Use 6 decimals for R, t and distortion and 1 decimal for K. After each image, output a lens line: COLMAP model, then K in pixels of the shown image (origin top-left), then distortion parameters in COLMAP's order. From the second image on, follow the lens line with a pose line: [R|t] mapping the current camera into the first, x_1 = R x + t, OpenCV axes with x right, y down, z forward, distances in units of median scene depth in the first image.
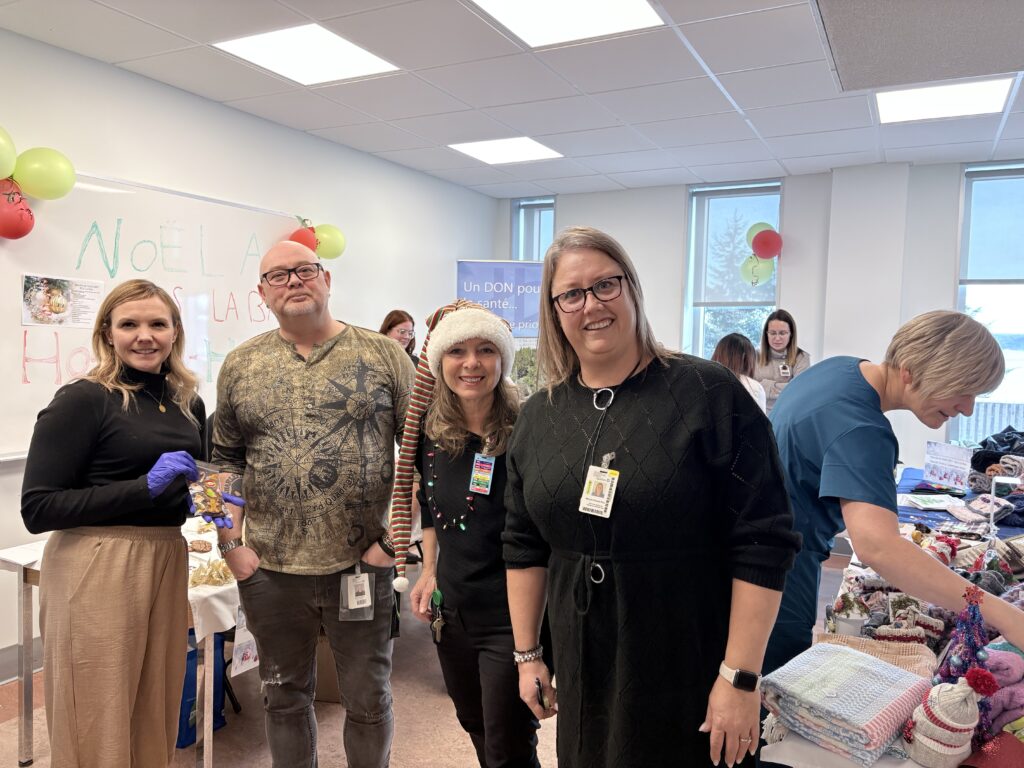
lens RADIAL K [[783.8, 0, 505.9], [0, 783.8, 383.9], [0, 0, 1]] dist [0.056128, -0.060469]
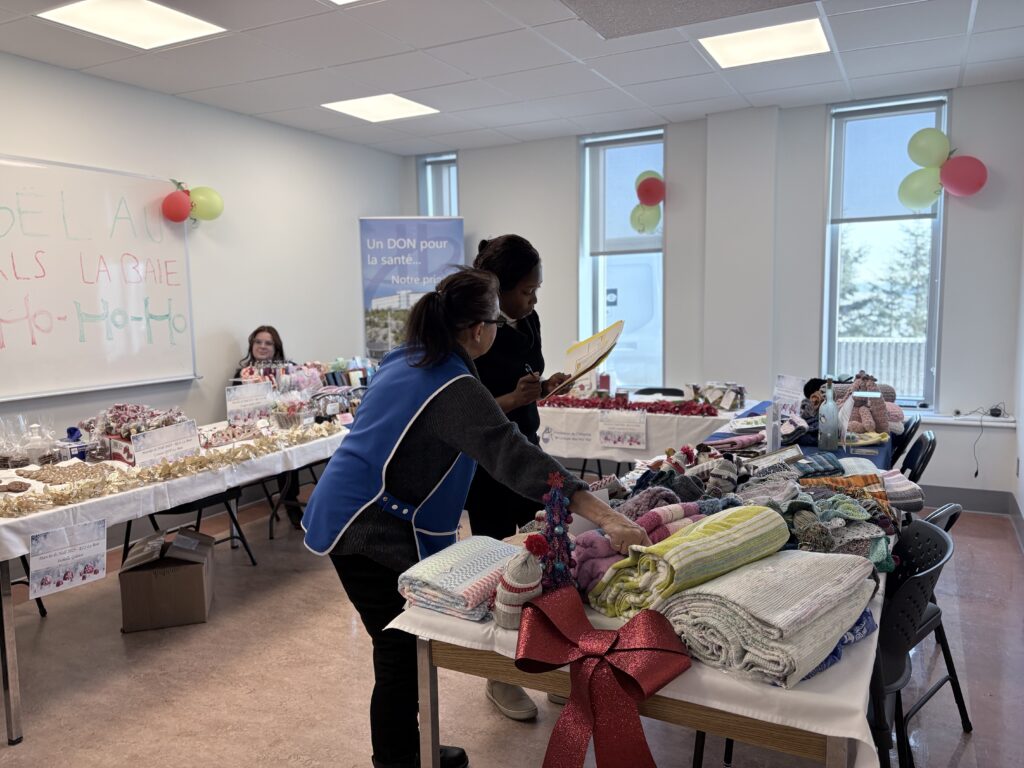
lens RADIAL K [[783.8, 0, 504.9], [0, 783.8, 383.0], [0, 0, 1]] dist [0.056128, -0.060469]
pose [[0.999341, -0.036204, -0.002501, 0.191220], [0.036282, 0.998233, 0.047065, 0.023635], [0.000793, -0.047124, 0.998889, -0.052694]]
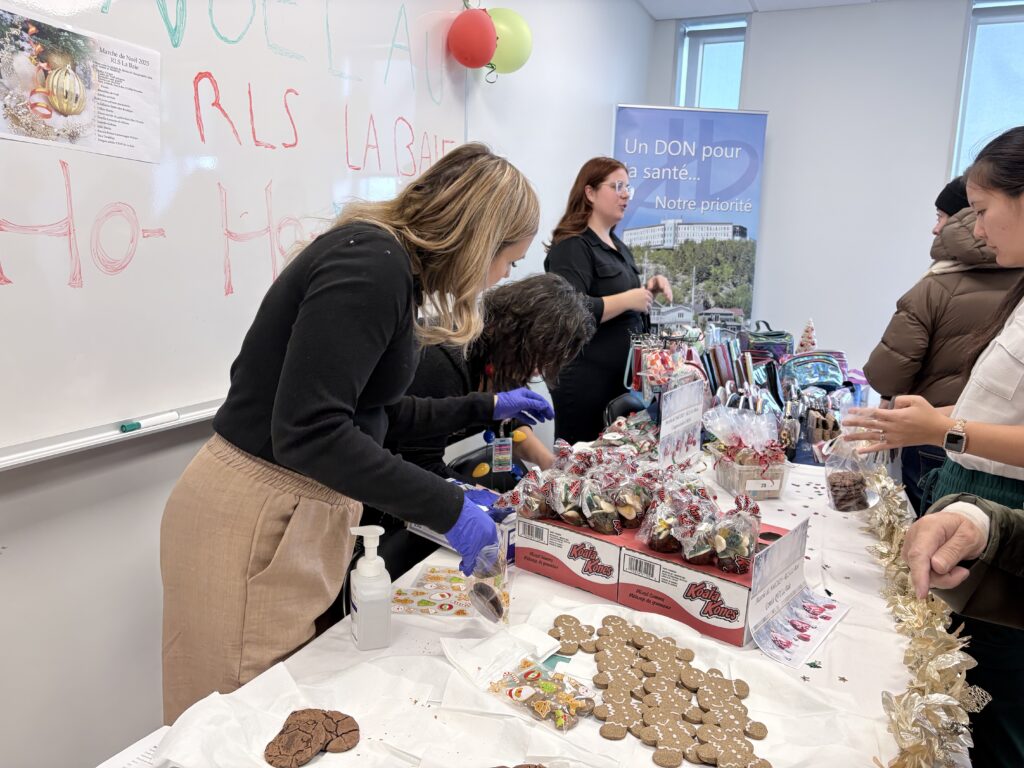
lens RADIAL K [[783.8, 0, 510.3], [0, 783.8, 386.3], [0, 0, 1]] dist [0.056128, -0.060469]
pose [[0.998122, 0.002873, 0.061183, -0.305655], [-0.010455, 0.992230, 0.123975, -0.001591], [-0.060352, -0.124381, 0.990397, 0.475243]]
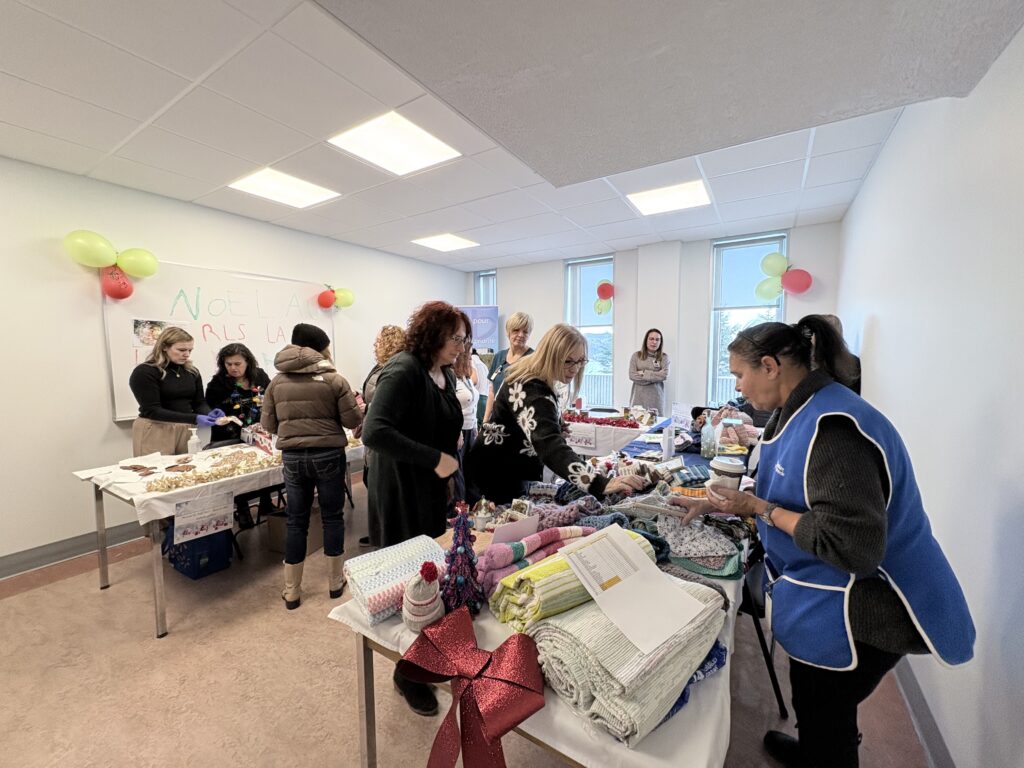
lens RADIAL K [[413.1, 0, 510.1], [0, 413.1, 384.4], [0, 0, 1]] dist [-0.000306, 0.000325]
pose [[0.996560, -0.019375, -0.080573, 0.271232], [0.020920, 0.999612, 0.018375, 0.011297], [0.080186, -0.019997, 0.996579, 0.097364]]
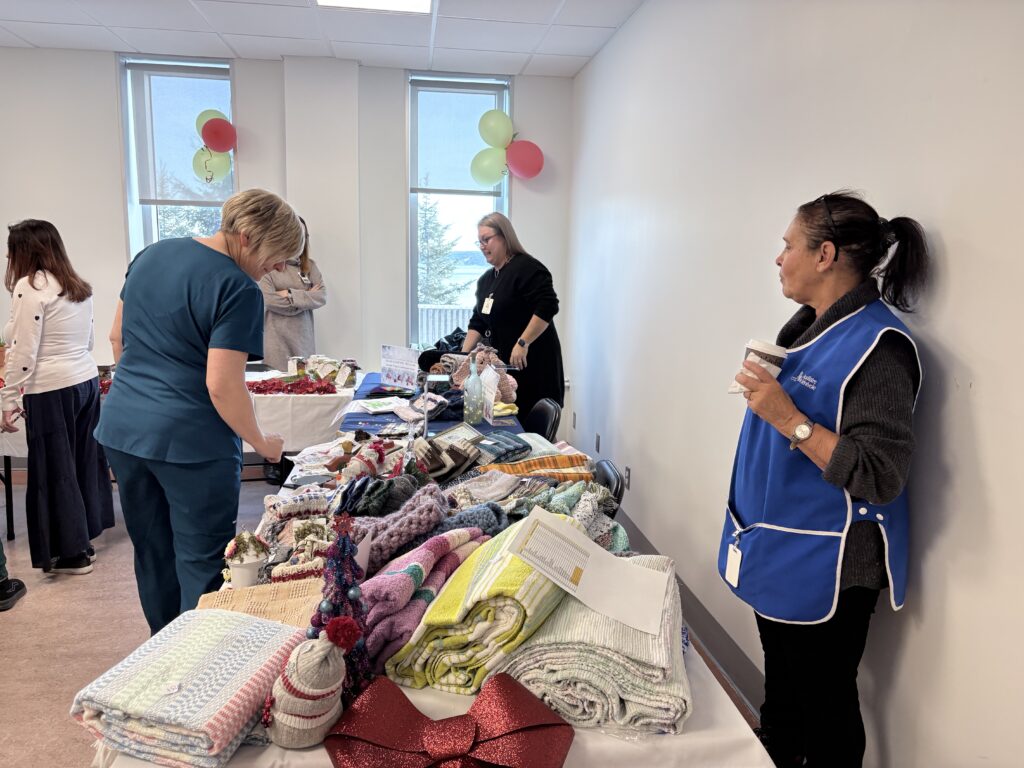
lens RADIAL K [[783.8, 0, 520.4], [0, 783.8, 383.3], [0, 0, 1]] dist [0.056128, -0.060469]
pose [[0.814425, -0.088771, 0.573439, 0.101978], [0.027525, 0.993027, 0.114633, 0.011051], [-0.579616, -0.077576, 0.811189, 0.085270]]
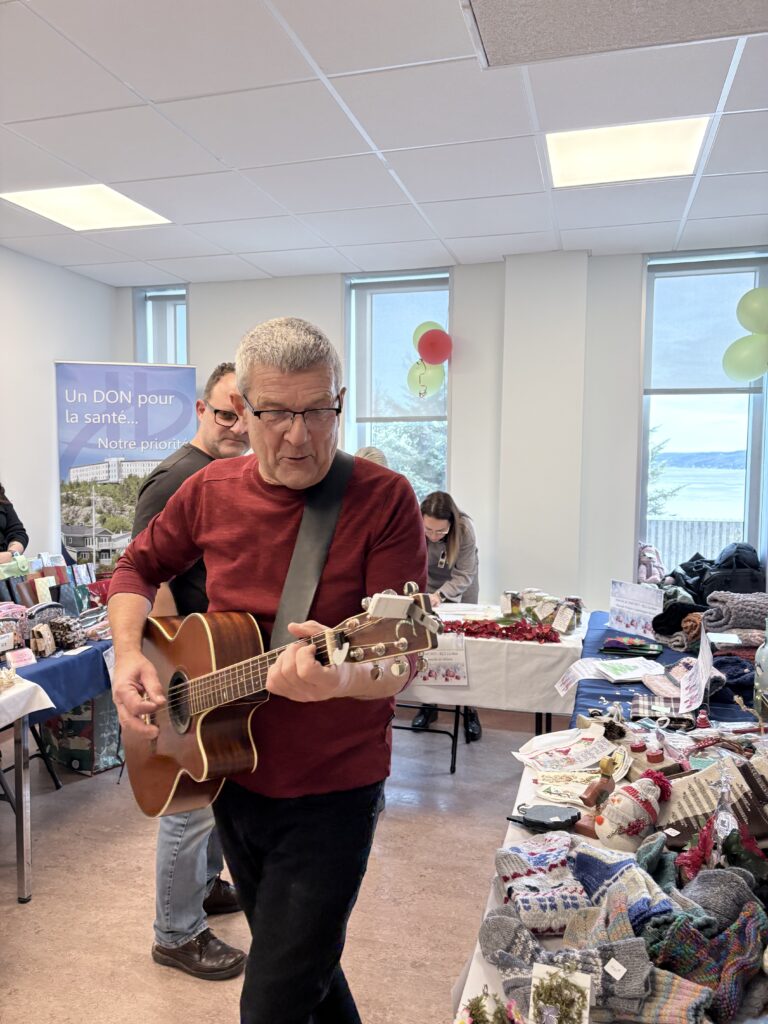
lens RADIAL K [[783.8, 0, 377.0], [0, 783.8, 517.2], [0, 0, 1]] dist [0.056128, -0.060469]
pose [[0.979316, -0.026787, 0.200555, 0.139063], [0.024157, 0.999587, 0.015547, -0.013877], [-0.200888, -0.010381, 0.979559, 0.271493]]
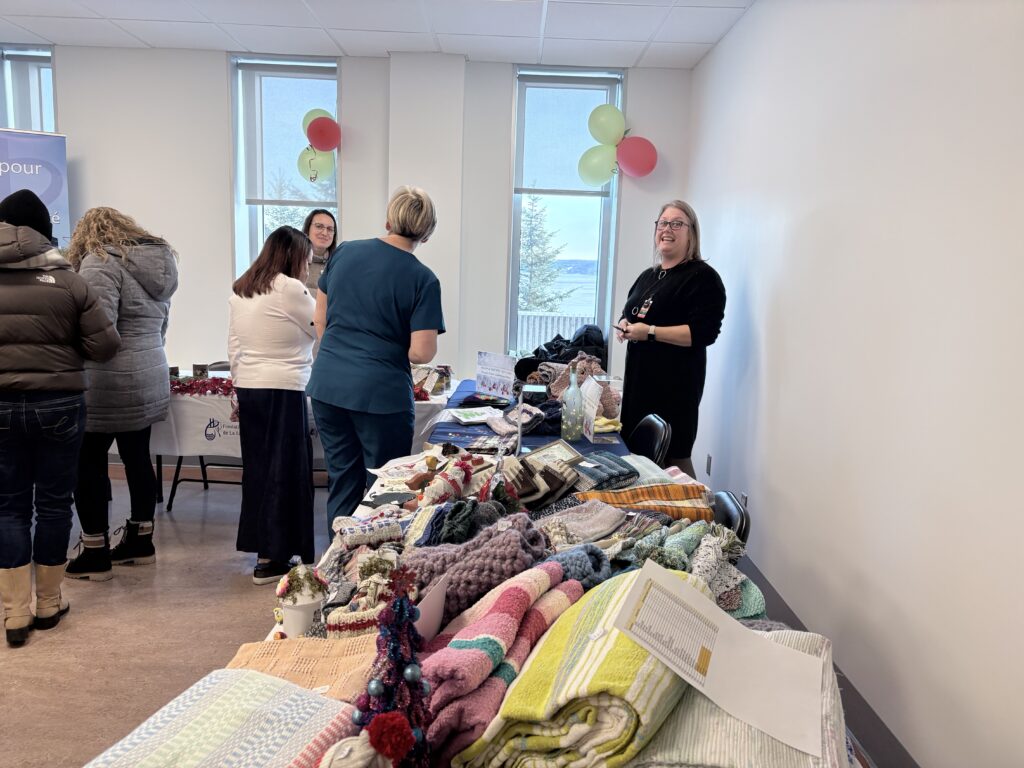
lens RADIAL K [[783.8, 0, 518.5], [0, 783.8, 383.6], [0, 0, 1]] dist [0.056128, -0.060469]
pose [[0.883606, -0.055988, 0.464872, 0.140553], [0.009304, 0.994729, 0.102118, 0.015911], [-0.468138, -0.085907, 0.879469, 0.149486]]
